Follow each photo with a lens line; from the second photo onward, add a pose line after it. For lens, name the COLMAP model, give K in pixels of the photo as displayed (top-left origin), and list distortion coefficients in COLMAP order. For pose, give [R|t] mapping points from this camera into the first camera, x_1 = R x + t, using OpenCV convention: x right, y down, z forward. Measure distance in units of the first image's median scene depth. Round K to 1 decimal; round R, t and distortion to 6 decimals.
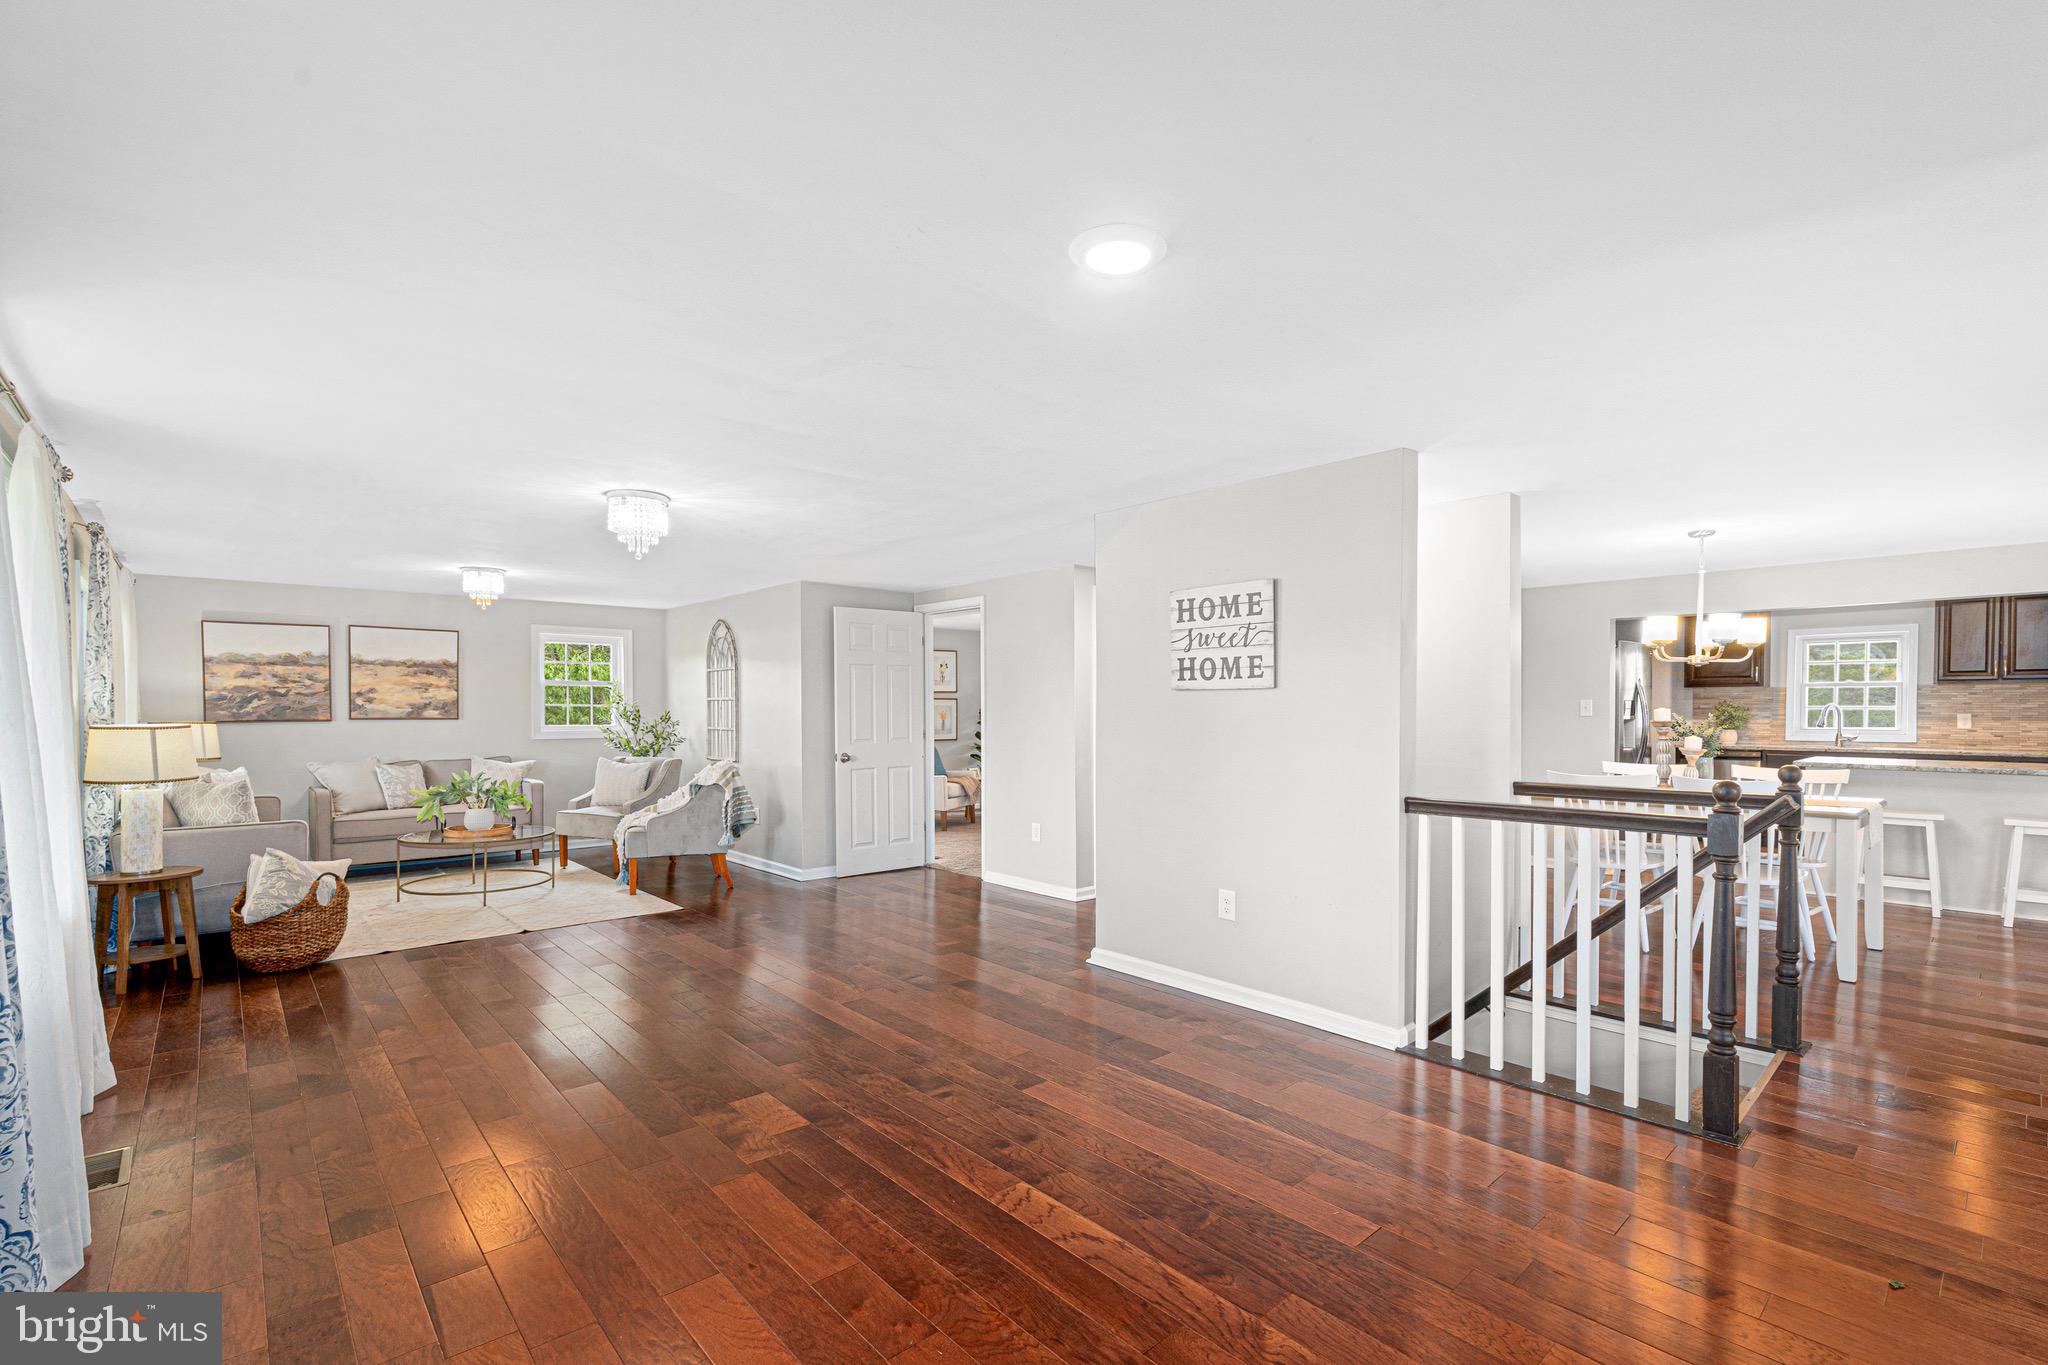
lens RADIAL K [[912.9, 0, 1029.1], [0, 912.9, 697.9], [0, 0, 1]] dist [-0.002976, 0.001230]
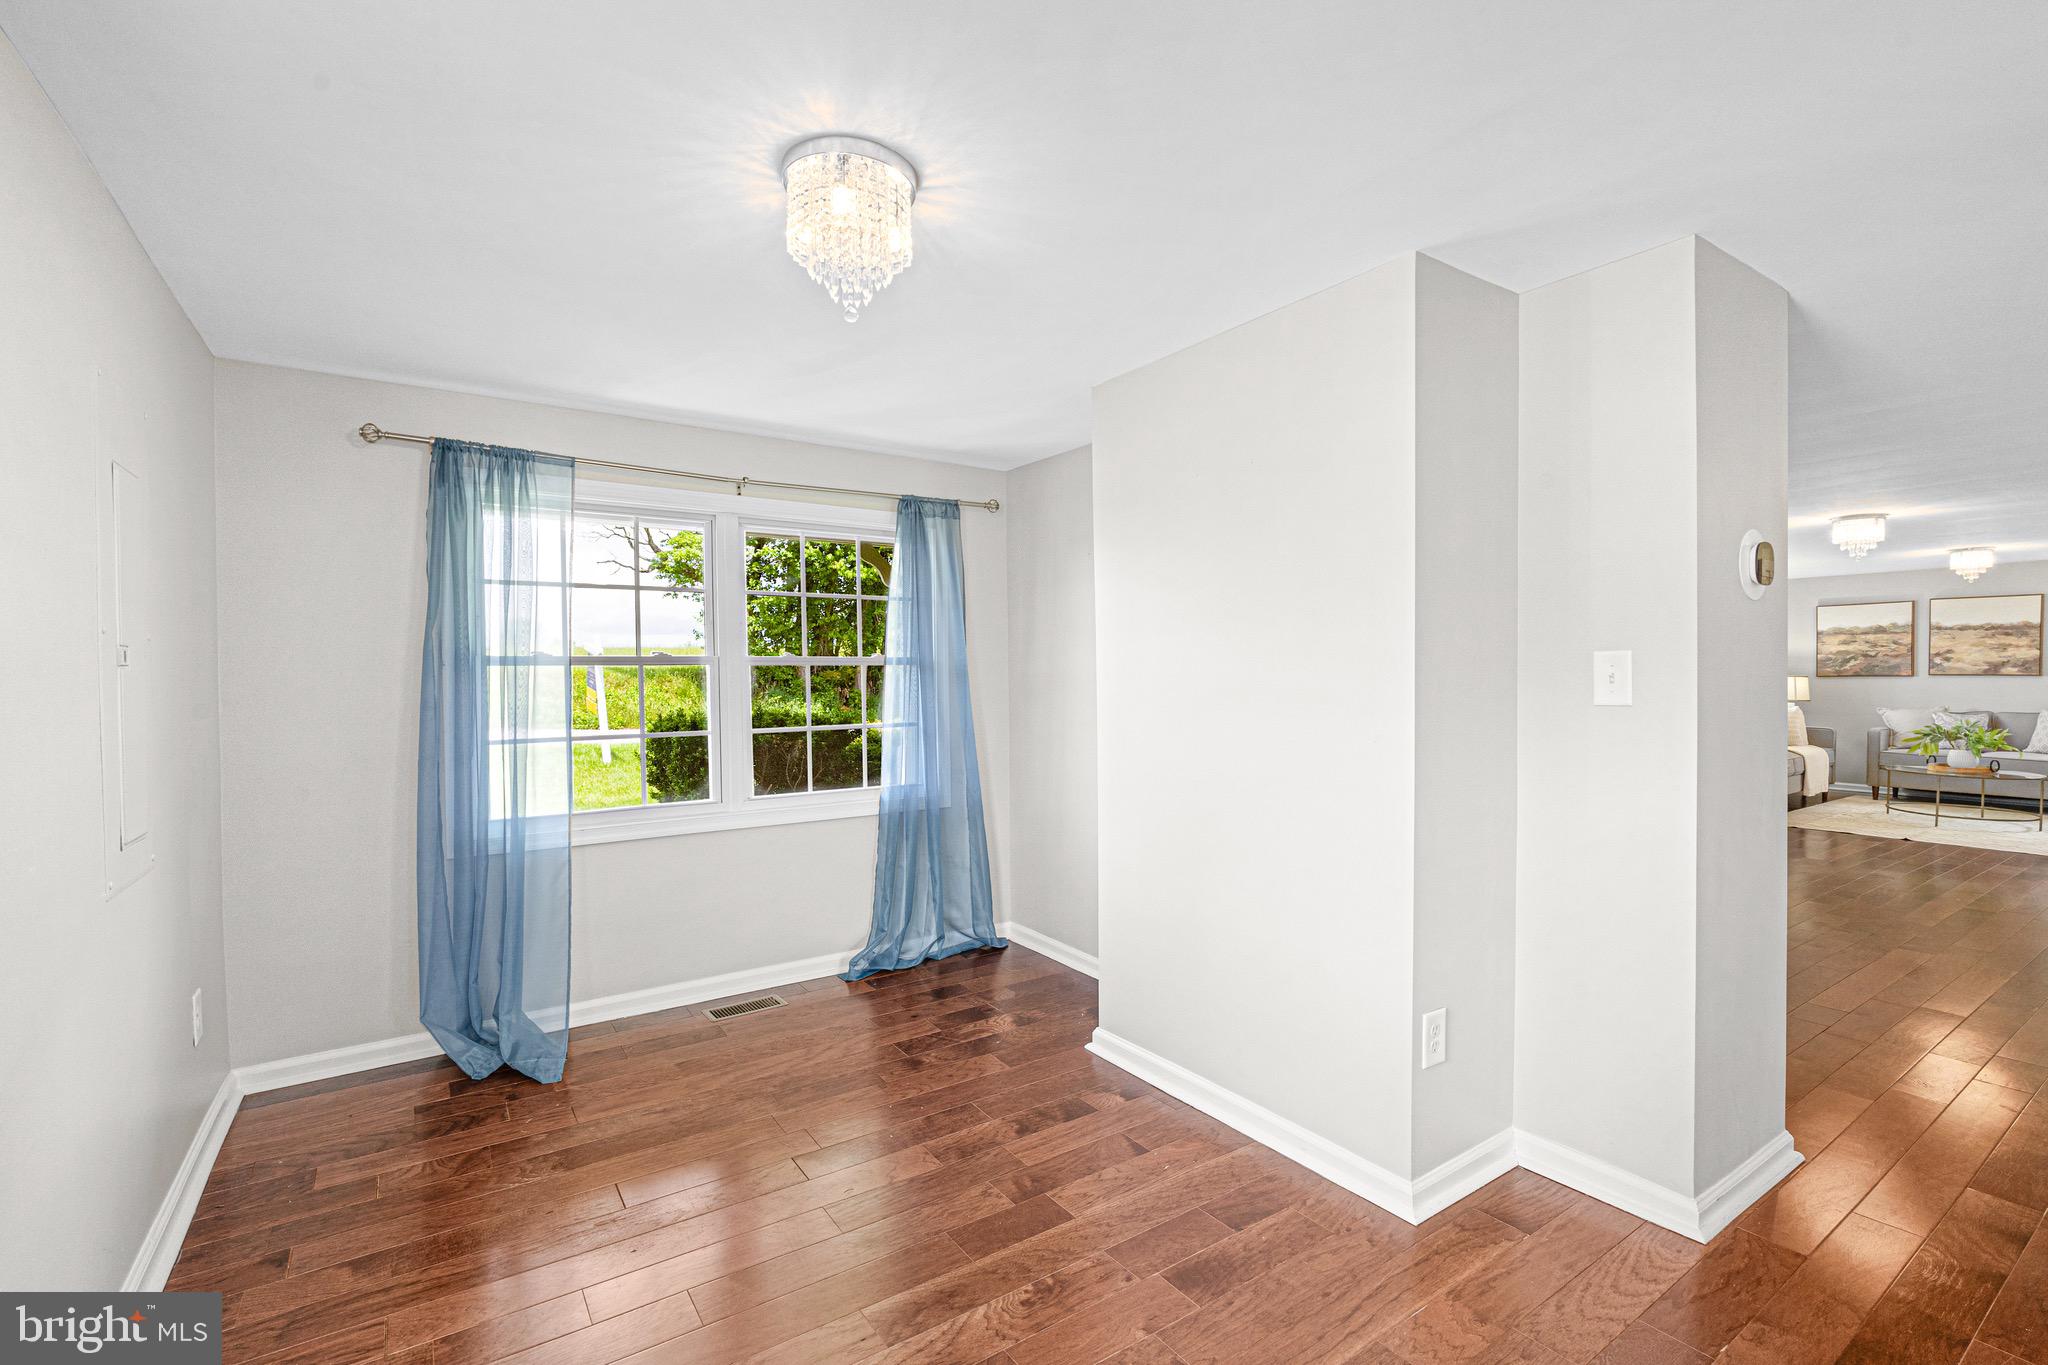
lens RADIAL K [[912.9, 0, 1027.8], [0, 912.9, 695.5], [0, 0, 1]] dist [-0.002976, 0.001230]
pose [[-0.140904, 0.028132, -0.989623, 0.647229], [0.014522, 0.999547, 0.026347, 0.000832], [0.989917, -0.010659, -0.141249, -0.036290]]
